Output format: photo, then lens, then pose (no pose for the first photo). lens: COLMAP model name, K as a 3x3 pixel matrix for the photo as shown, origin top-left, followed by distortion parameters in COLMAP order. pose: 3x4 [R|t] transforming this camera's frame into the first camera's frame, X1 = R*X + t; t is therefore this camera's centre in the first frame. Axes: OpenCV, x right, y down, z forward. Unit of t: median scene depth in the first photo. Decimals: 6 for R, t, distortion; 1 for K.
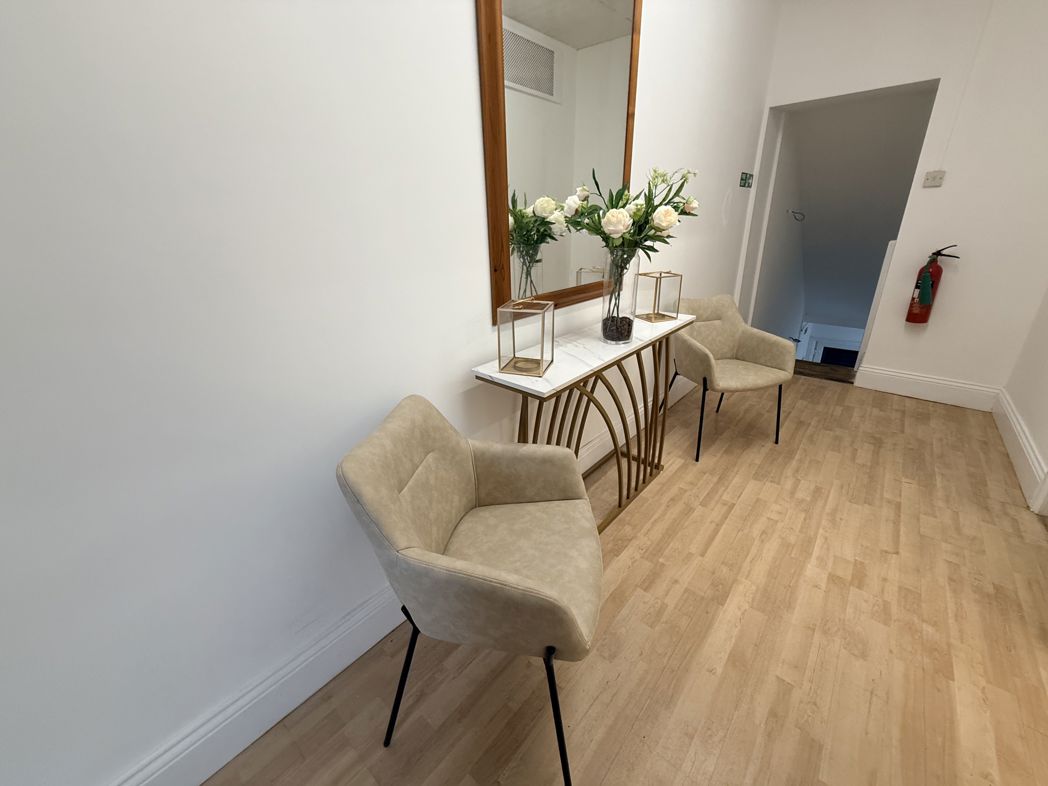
lens RADIAL K [[425.1, 0, 528.4], [0, 425.1, 385.3], [0, 0, 1]] dist [-0.002180, -0.000586]
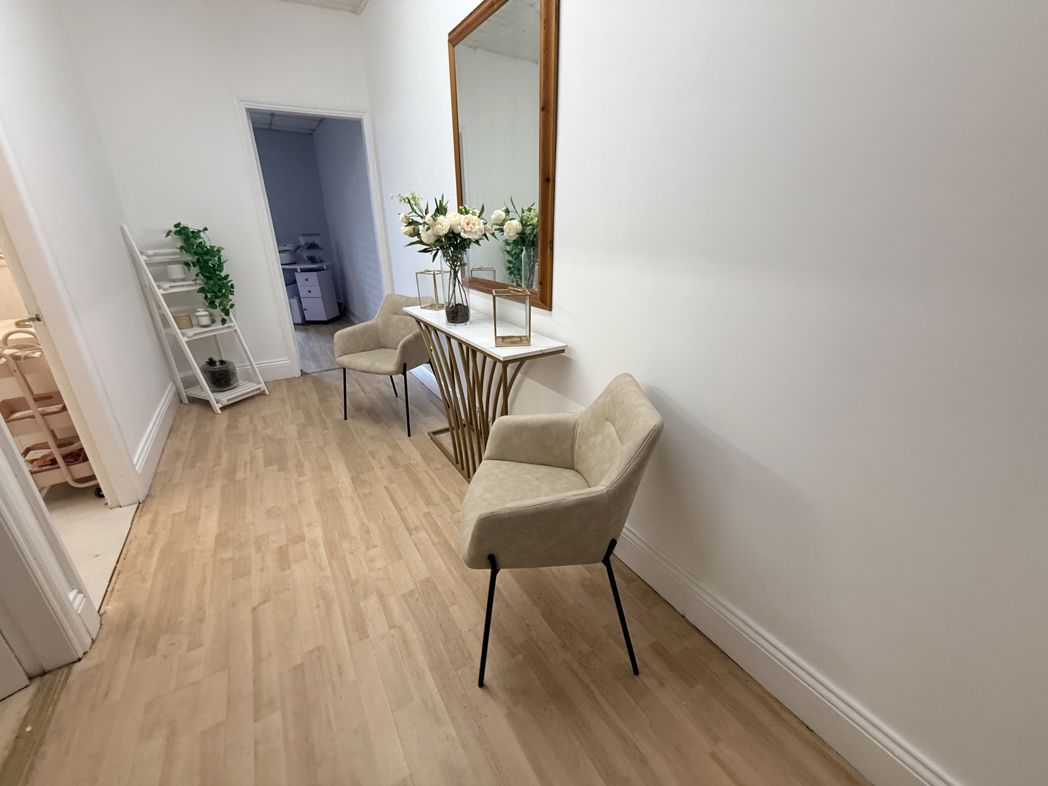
lens RADIAL K [[425.1, 0, 528.5], [0, 425.1, 393.5], [0, 0, 1]] dist [-0.002180, -0.000586]
pose [[-0.314783, 0.368469, -0.874724, 1.287675], [-0.335385, 0.818946, 0.465667, -0.579646], [0.887935, 0.439953, -0.134211, 1.417673]]
